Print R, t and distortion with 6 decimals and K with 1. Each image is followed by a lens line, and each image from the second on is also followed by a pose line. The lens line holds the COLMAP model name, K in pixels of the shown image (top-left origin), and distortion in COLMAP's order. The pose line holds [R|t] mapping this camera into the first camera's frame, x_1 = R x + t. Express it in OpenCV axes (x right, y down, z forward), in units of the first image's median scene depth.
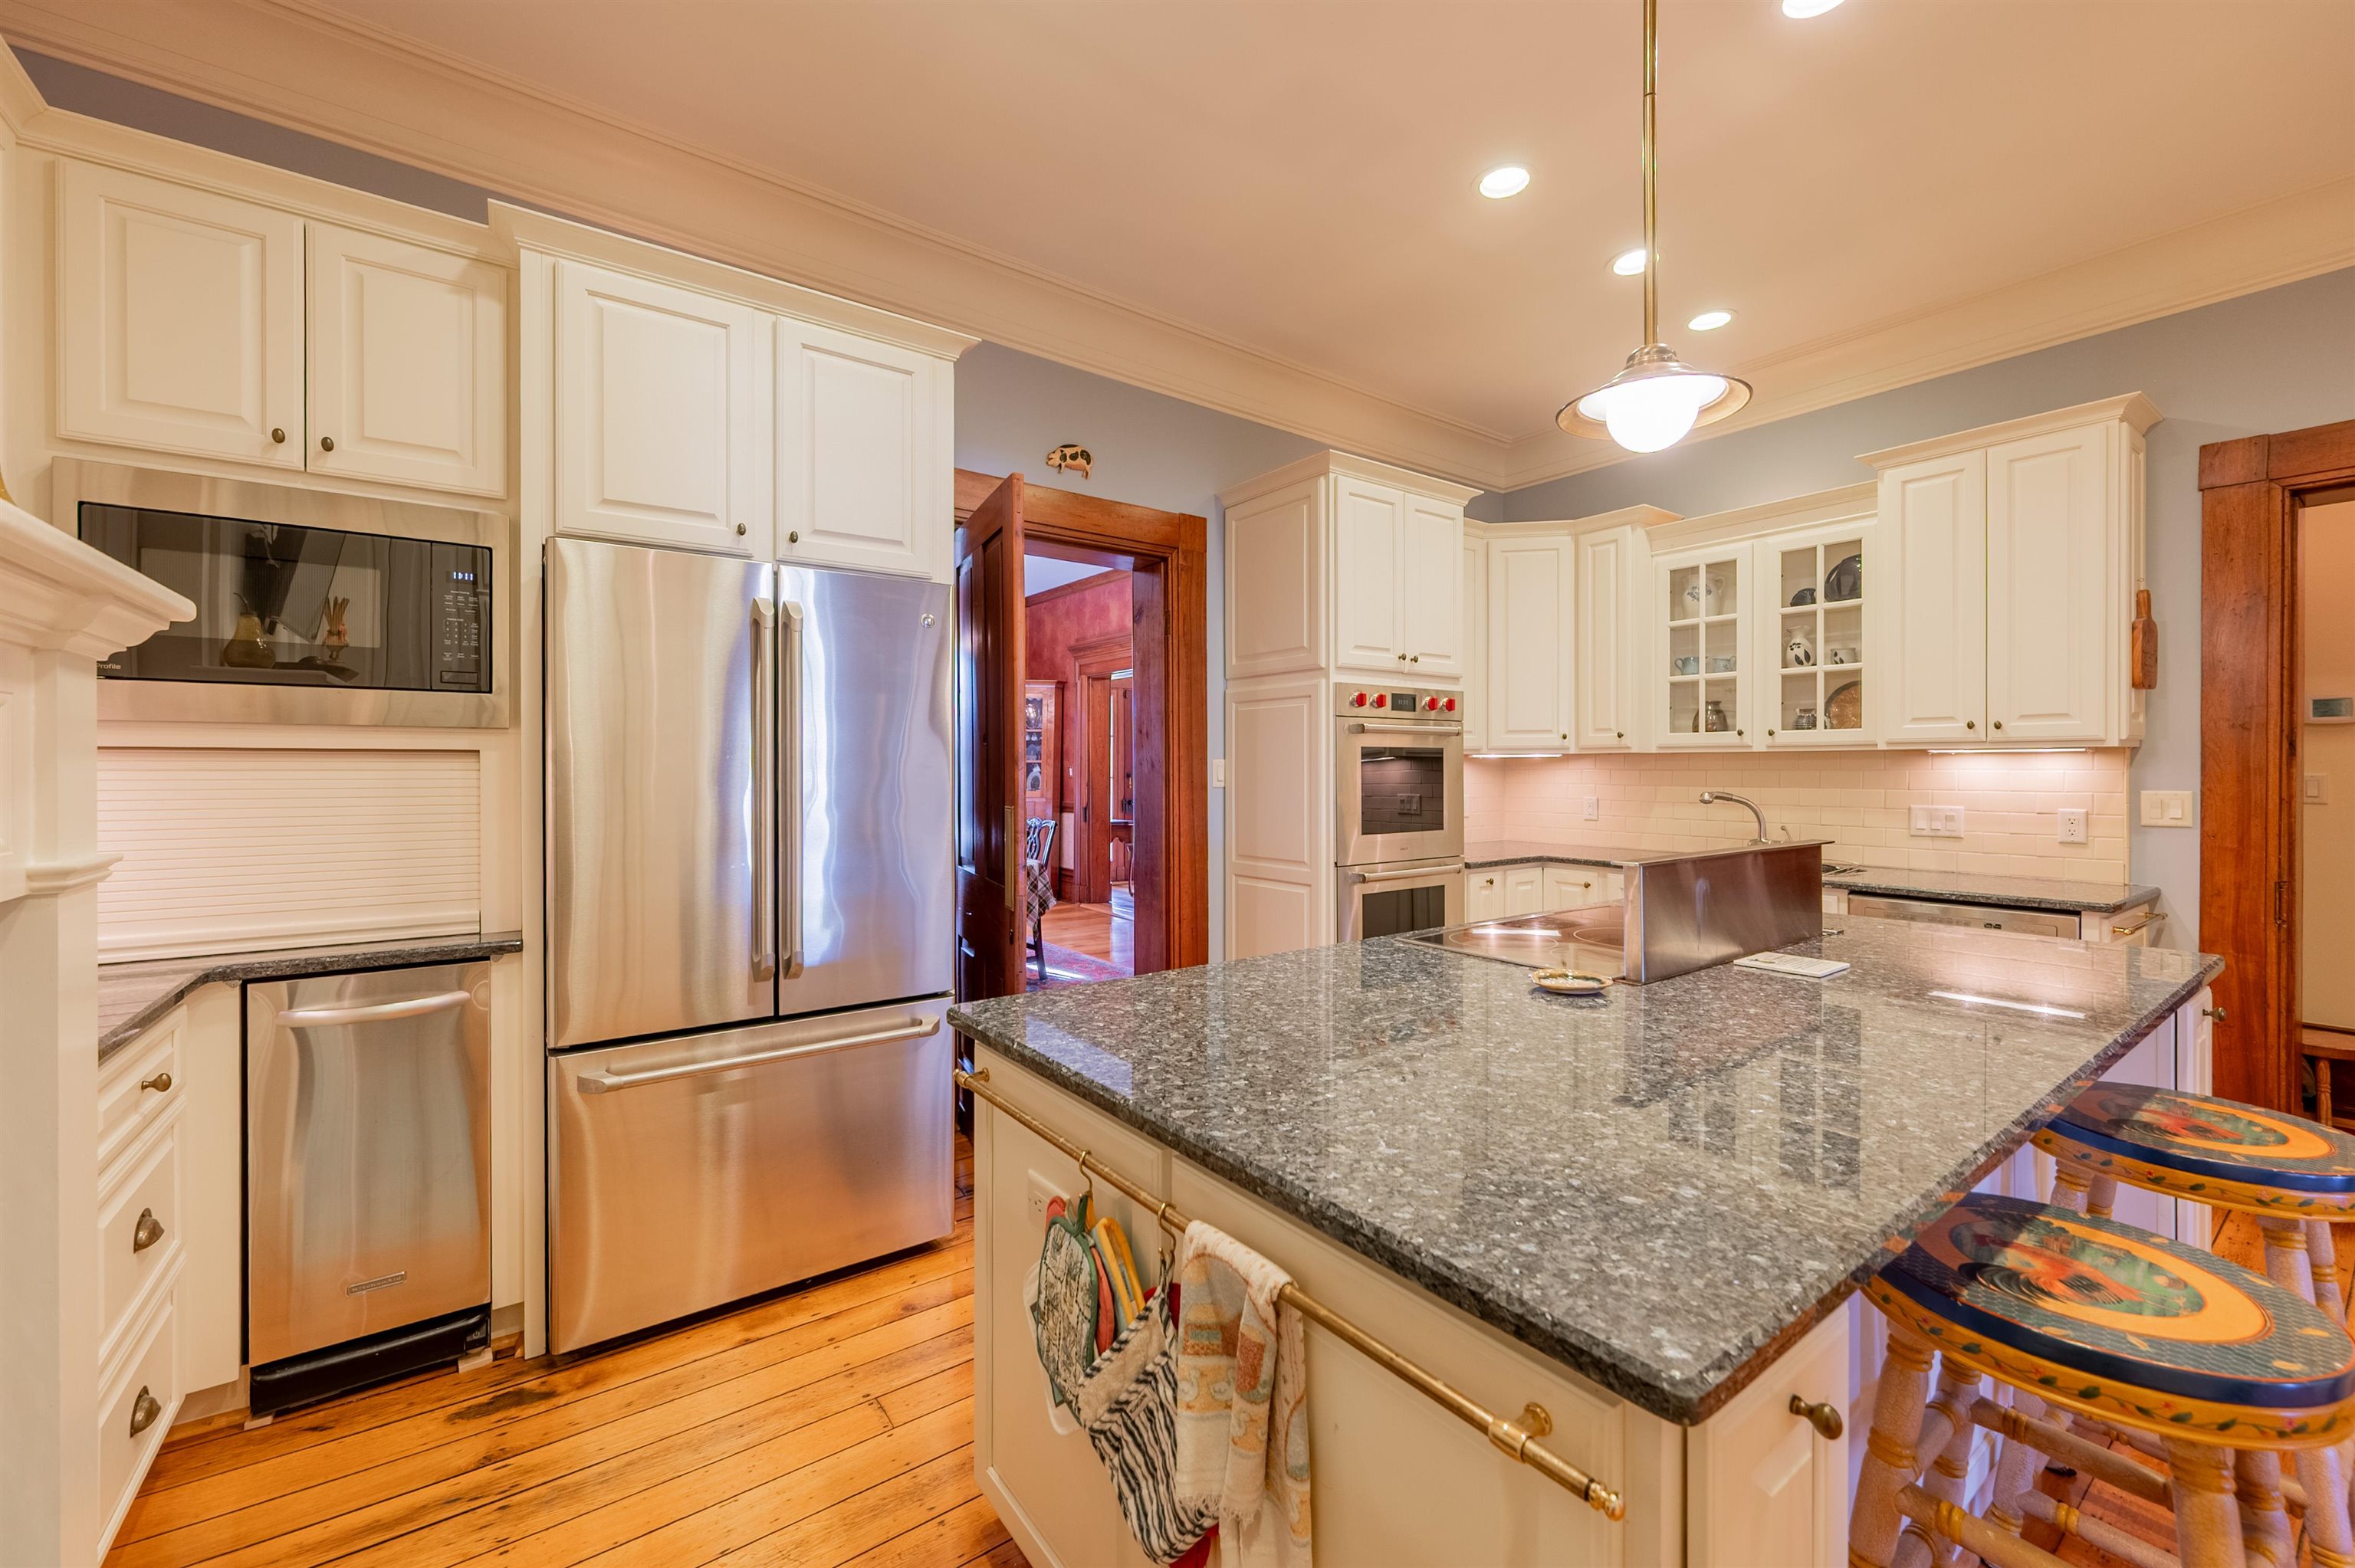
lens RADIAL K [[939.4, 0, 1173.7], [0, 939.4, 768.4], [0, 0, 1]] dist [-0.000337, -0.000209]
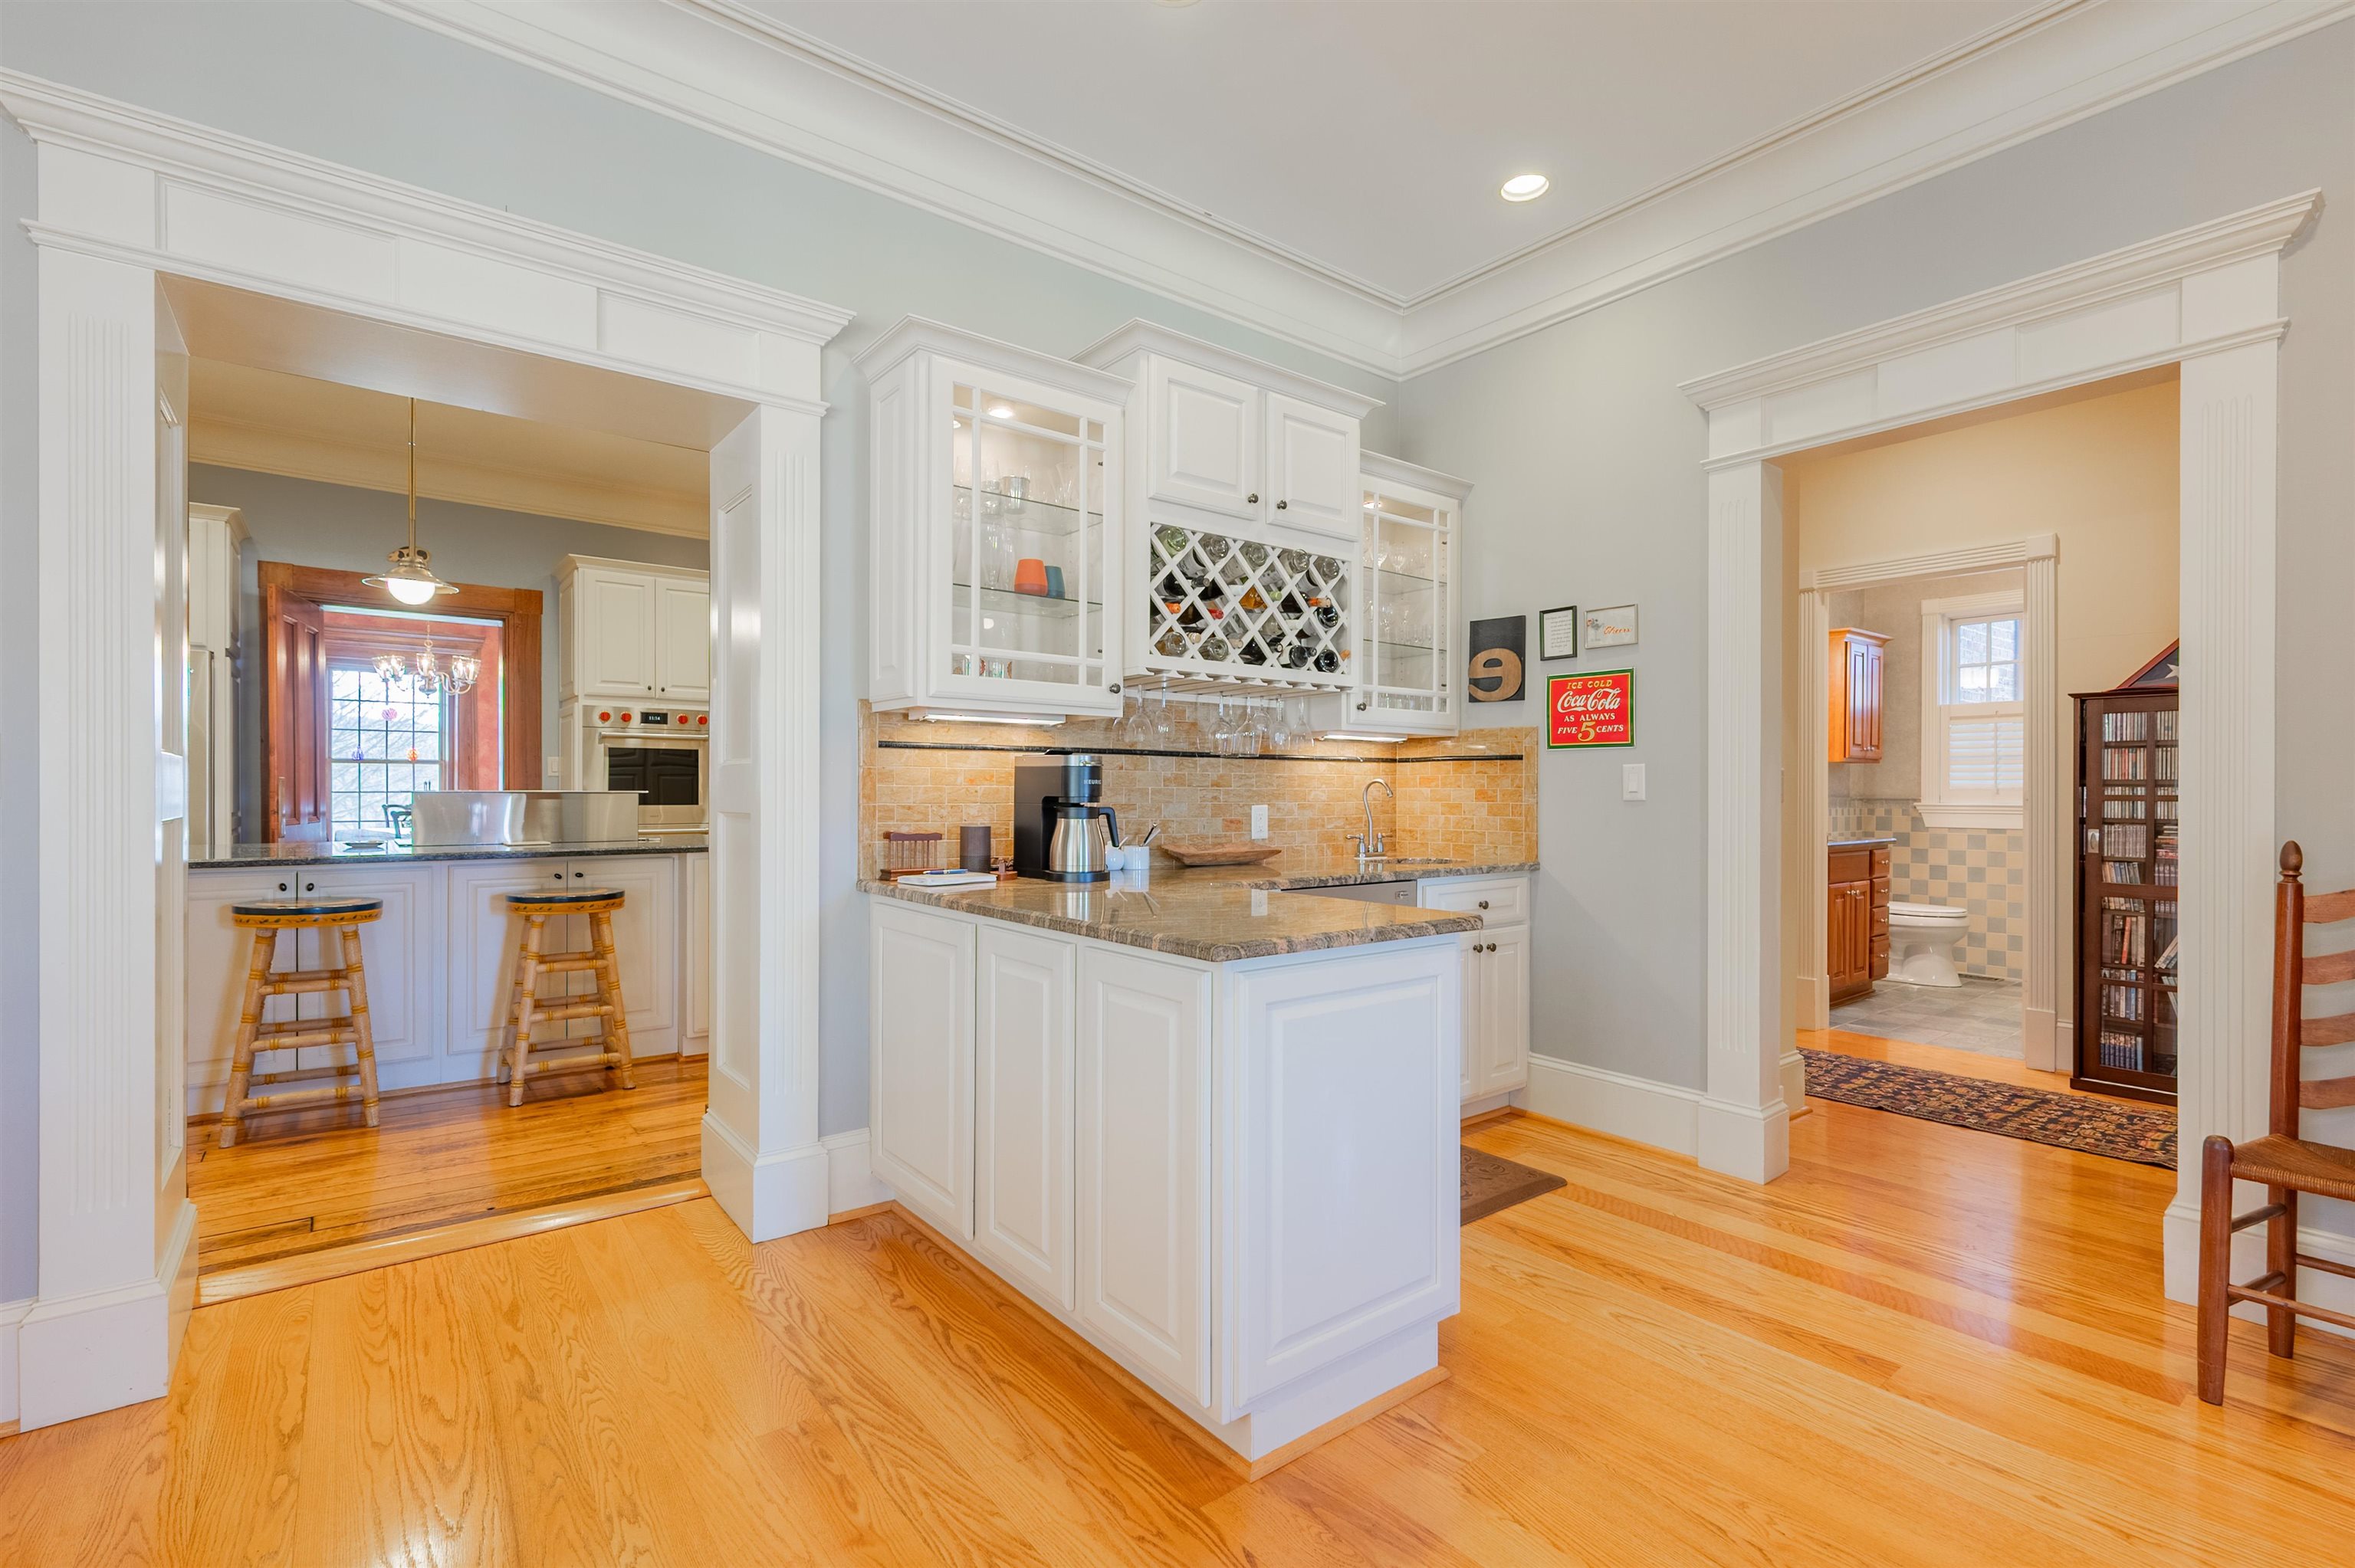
lens RADIAL K [[1058.1, 0, 1177.5], [0, 1058.1, 784.0], [0, 0, 1]] dist [0.000443, -0.000012]
pose [[0.999282, 0.002486, 0.037794, 1.051398], [-0.002157, 0.999959, -0.008749, 0.048985], [-0.037815, 0.008661, 0.999247, -0.739295]]
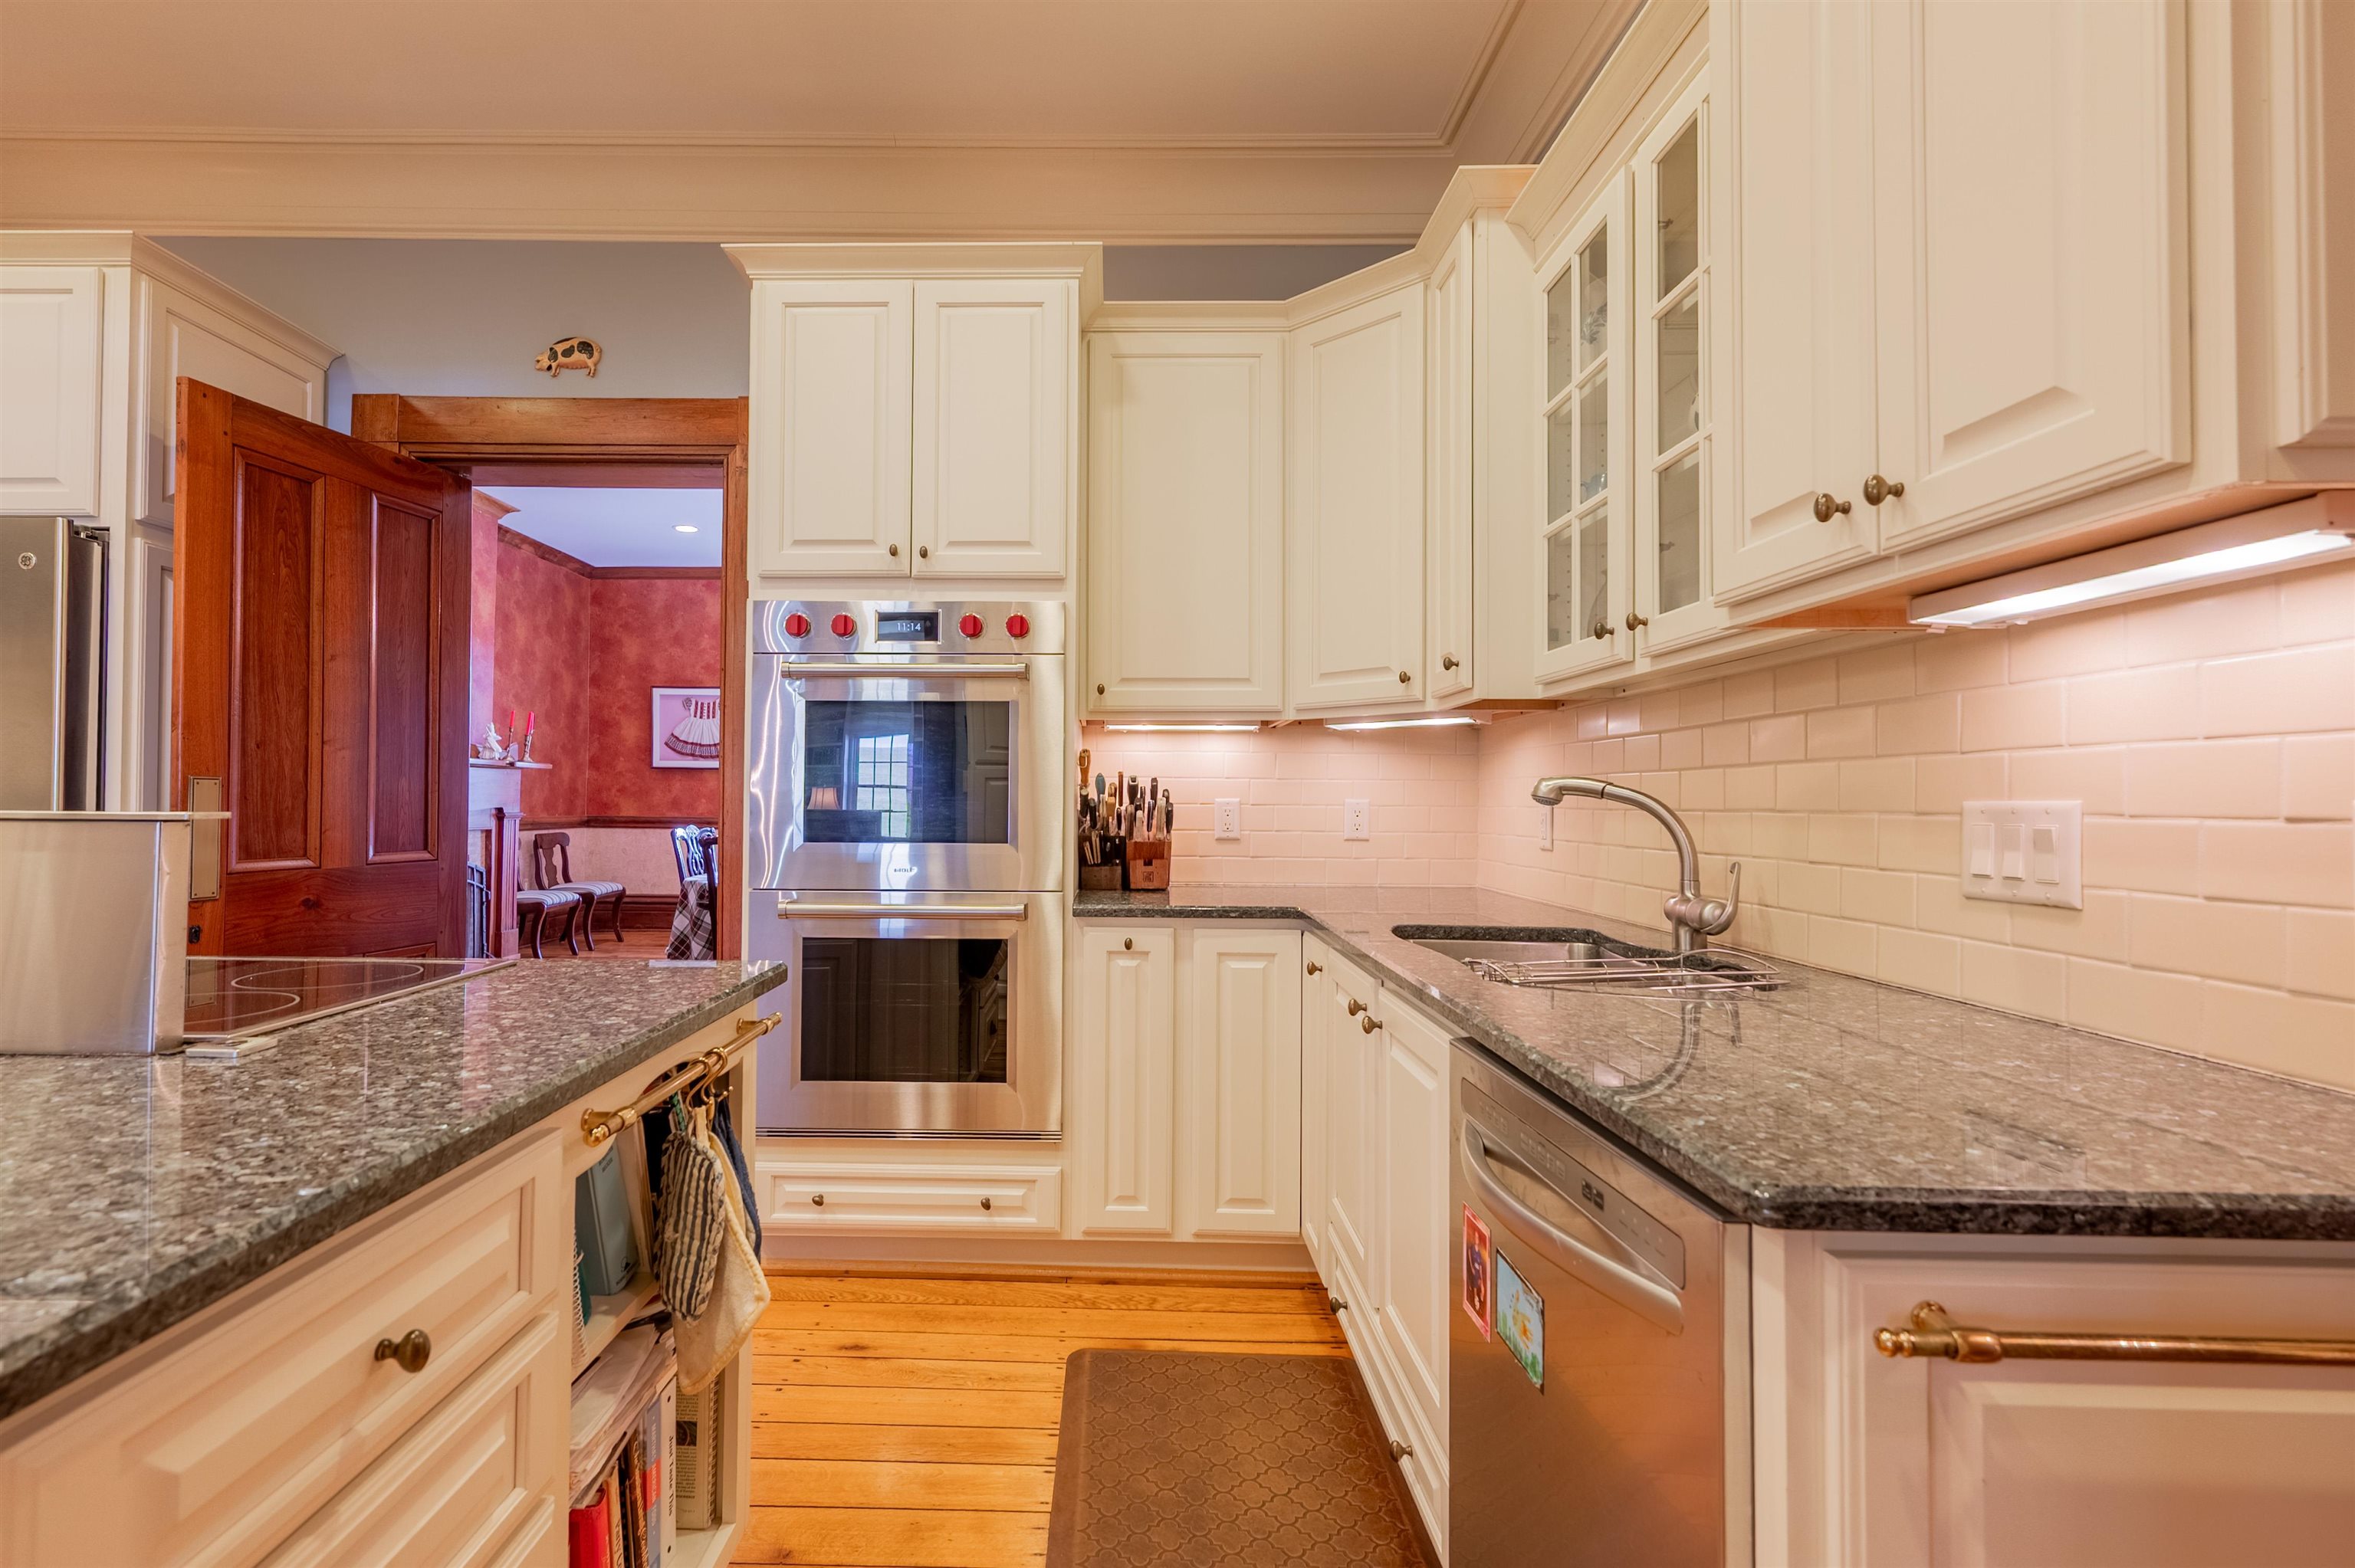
lens RADIAL K [[1089.1, 0, 1091.5], [0, 1089.1, 780.6], [0, 0, 1]] dist [0.000385, -0.000100]
pose [[0.797301, -0.005194, -0.603560, 0.787788], [-0.010297, 0.999700, -0.022206, 0.044366], [0.603494, 0.023920, 0.797008, 0.537033]]
